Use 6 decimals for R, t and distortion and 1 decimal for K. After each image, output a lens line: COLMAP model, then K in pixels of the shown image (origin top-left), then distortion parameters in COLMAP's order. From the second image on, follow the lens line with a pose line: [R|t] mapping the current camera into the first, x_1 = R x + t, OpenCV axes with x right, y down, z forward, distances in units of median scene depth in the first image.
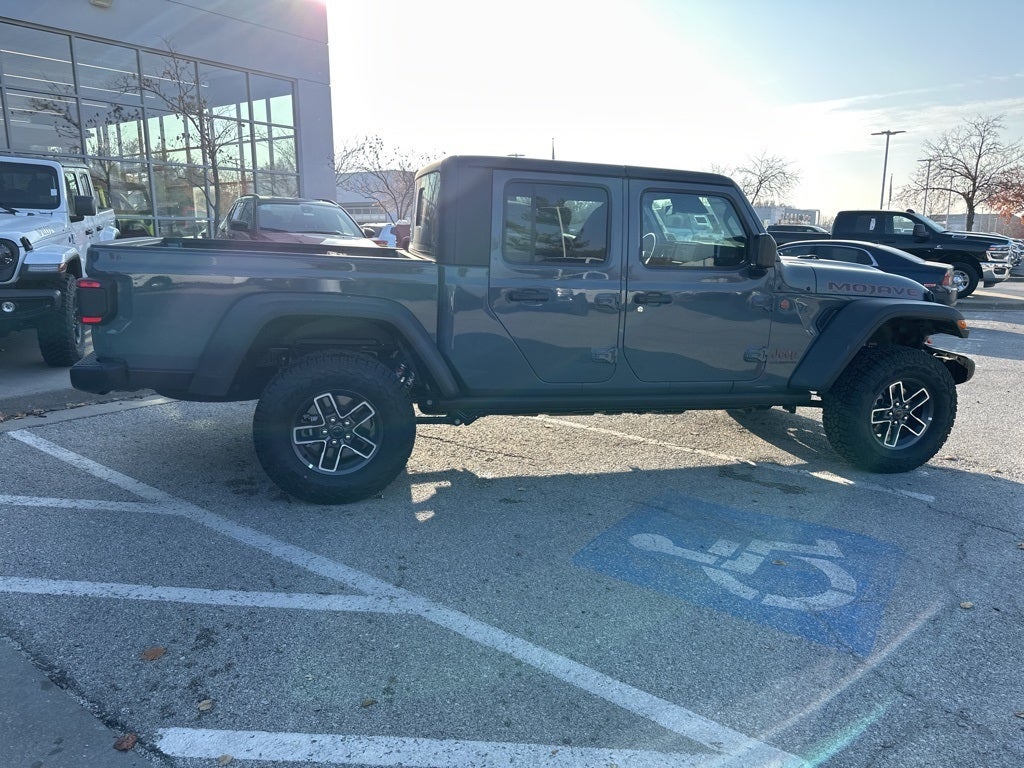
lens RADIAL K [[720.6, 0, 507.6], [0, 720.6, 384.4], [0, 0, 1]] dist [0.030858, -0.032770]
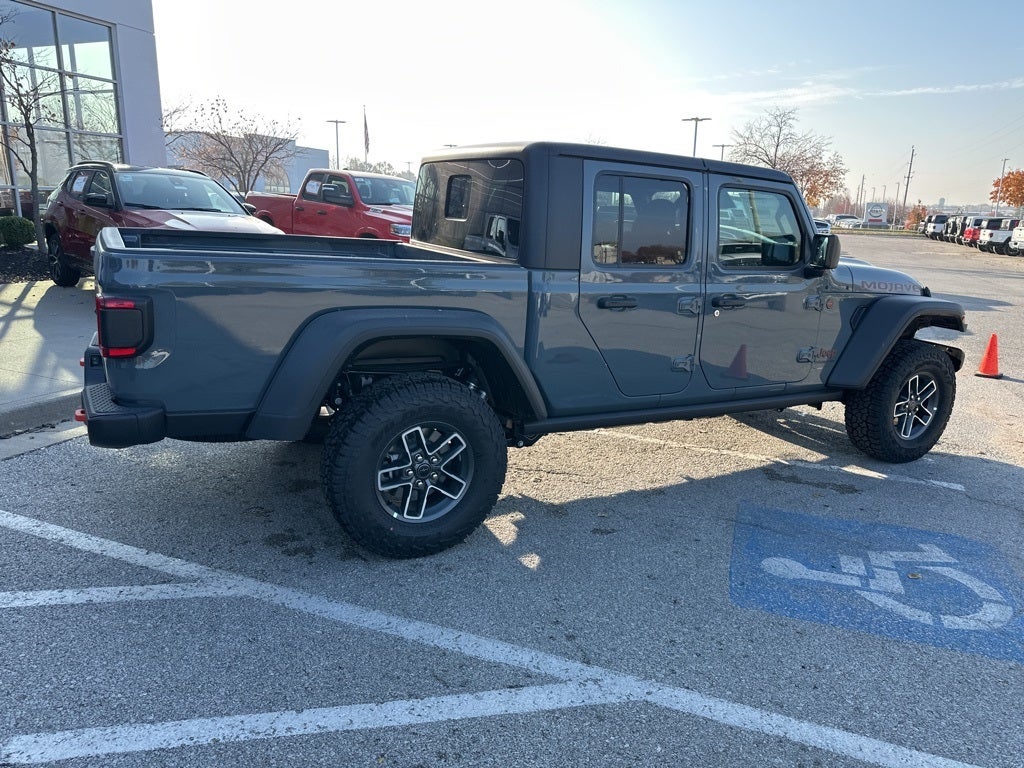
lens RADIAL K [[720.6, 0, 507.3], [0, 720.6, 383.7], [0, 0, 1]] dist [0.030858, -0.032770]
pose [[0.965944, -0.044674, 0.254867, -0.321804], [0.035525, 0.998552, 0.040390, -0.060267], [-0.256303, -0.029960, 0.966132, 0.158862]]
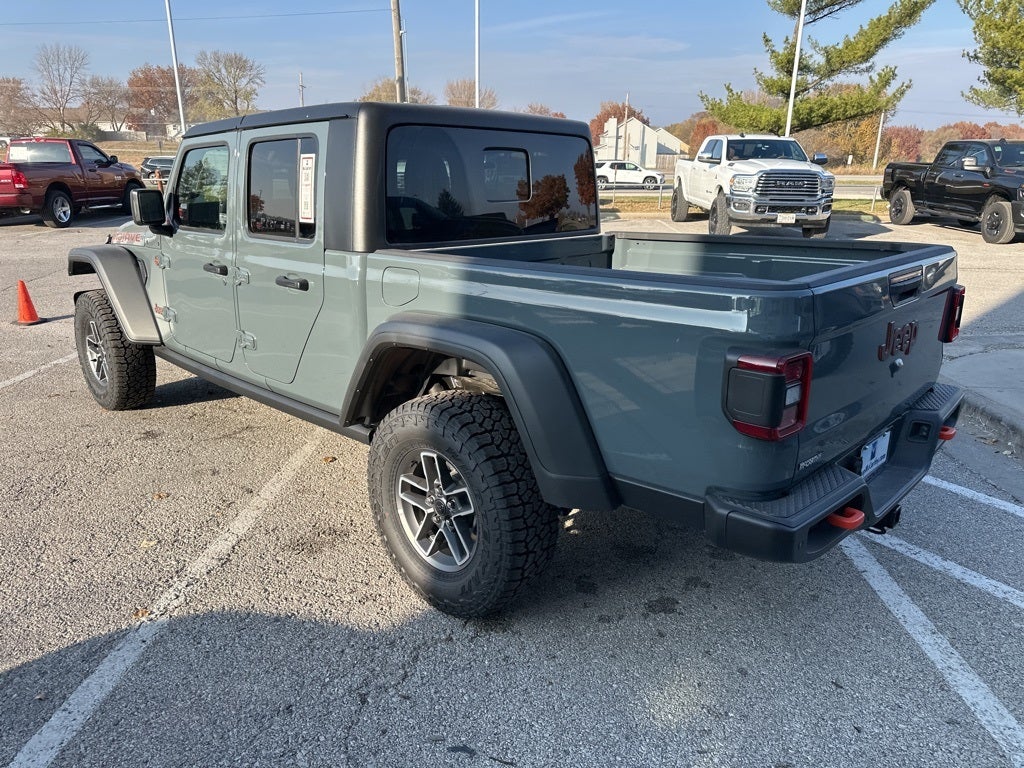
lens RADIAL K [[720.6, 0, 510.6], [0, 720.6, 386.1], [0, 0, 1]] dist [0.030858, -0.032770]
pose [[-0.541583, -0.270955, 0.795783, -0.833564], [0.160816, 0.895755, 0.414441, -0.391550], [-0.825122, 0.352429, -0.441552, 1.522512]]
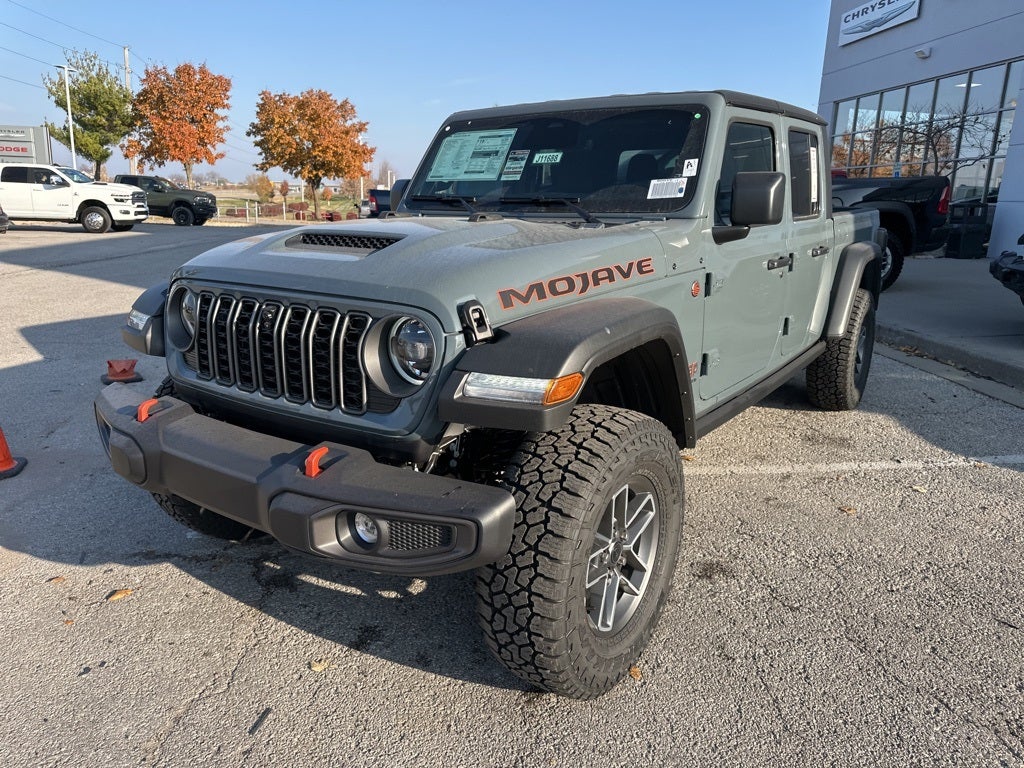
lens RADIAL K [[720.6, 0, 511.9], [0, 720.6, 380.9], [0, 0, 1]] dist [0.030858, -0.032770]
pose [[-0.748414, 0.129470, -0.650472, 0.869987], [-0.173716, 0.908255, 0.380651, -0.345426], [0.640077, 0.397882, -0.657260, 1.767662]]
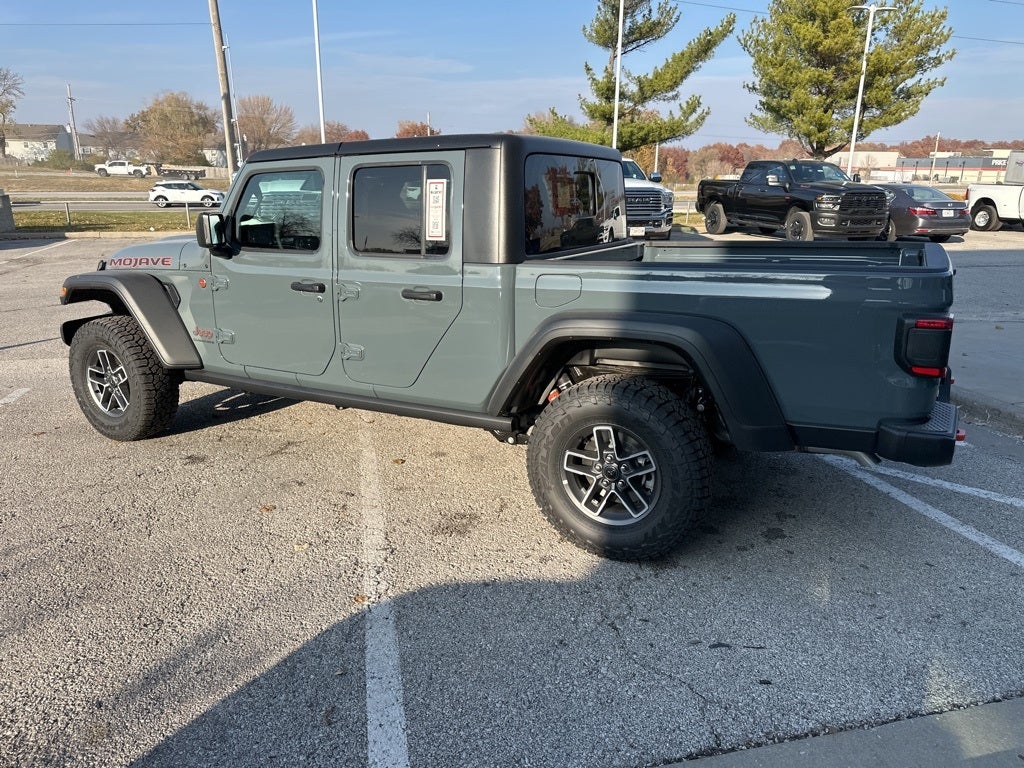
lens RADIAL K [[720.6, 0, 507.3], [0, 720.6, 386.0], [0, 0, 1]] dist [0.030858, -0.032770]
pose [[-0.739983, -0.203222, 0.641191, -0.708841], [0.127576, 0.893558, 0.430441, -0.465496], [-0.660416, 0.400320, -0.635291, 1.852807]]
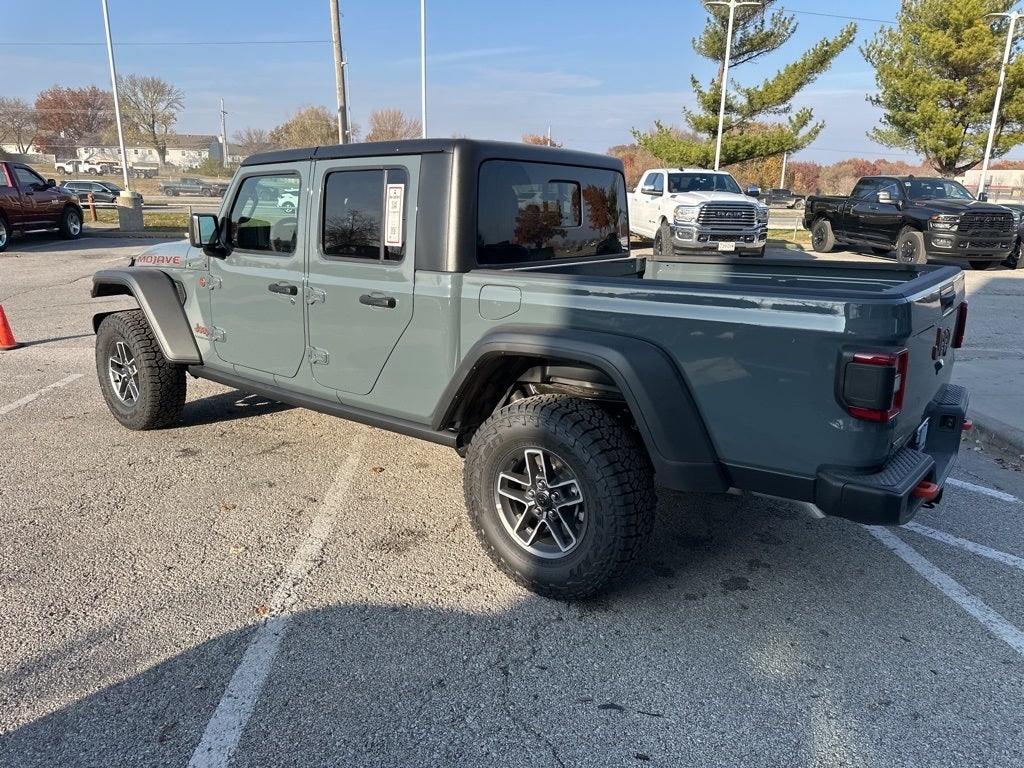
lens RADIAL K [[720.6, 0, 507.7], [0, 720.6, 373.0], [0, 0, 1]] dist [0.030858, -0.032770]
pose [[-0.622480, -0.220734, 0.750863, -0.801496], [0.135421, 0.914553, 0.381122, -0.428402], [-0.770830, 0.338923, -0.539399, 1.695874]]
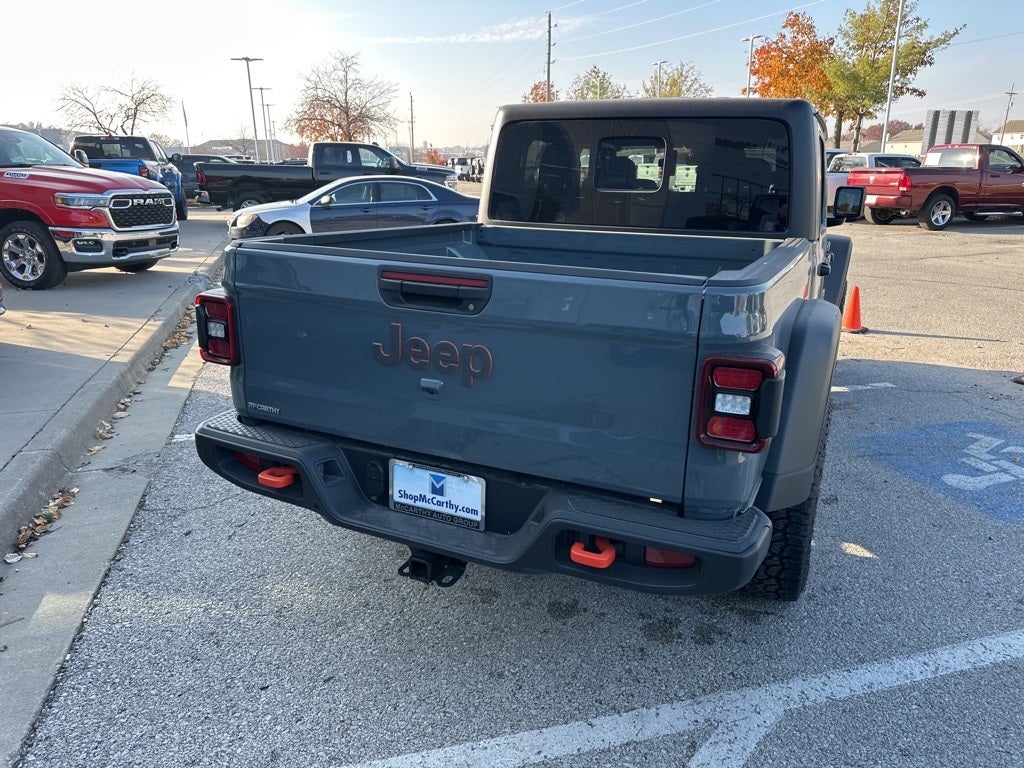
lens RADIAL K [[720.6, 0, 509.4], [0, 720.6, 393.4], [0, 0, 1]] dist [0.030858, -0.032770]
pose [[0.623490, -0.251060, 0.740425, -0.848918], [0.170776, 0.967903, 0.184386, -0.192976], [-0.762952, 0.011484, 0.646353, 0.691031]]
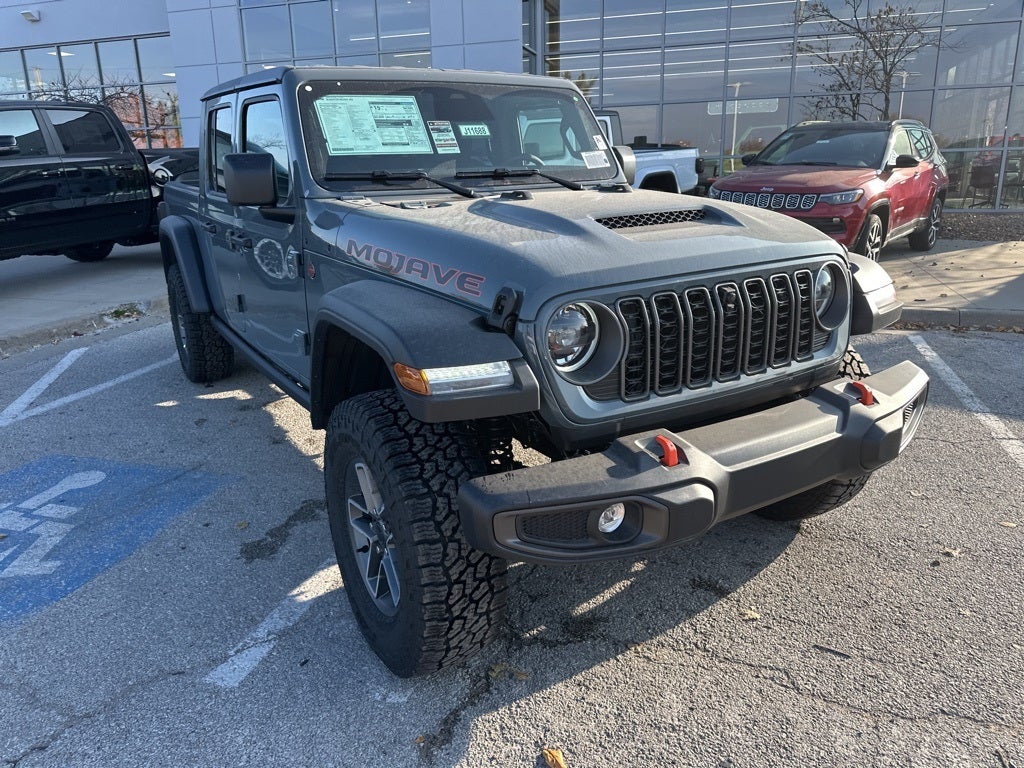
lens RADIAL K [[720.6, 0, 509.8], [0, 720.6, 384.1], [0, 0, 1]] dist [0.030858, -0.032770]
pose [[0.309141, 0.246374, -0.918549, 1.077366], [-0.178357, 0.963742, 0.198469, -0.179681], [0.934142, 0.102475, 0.341875, 1.013821]]
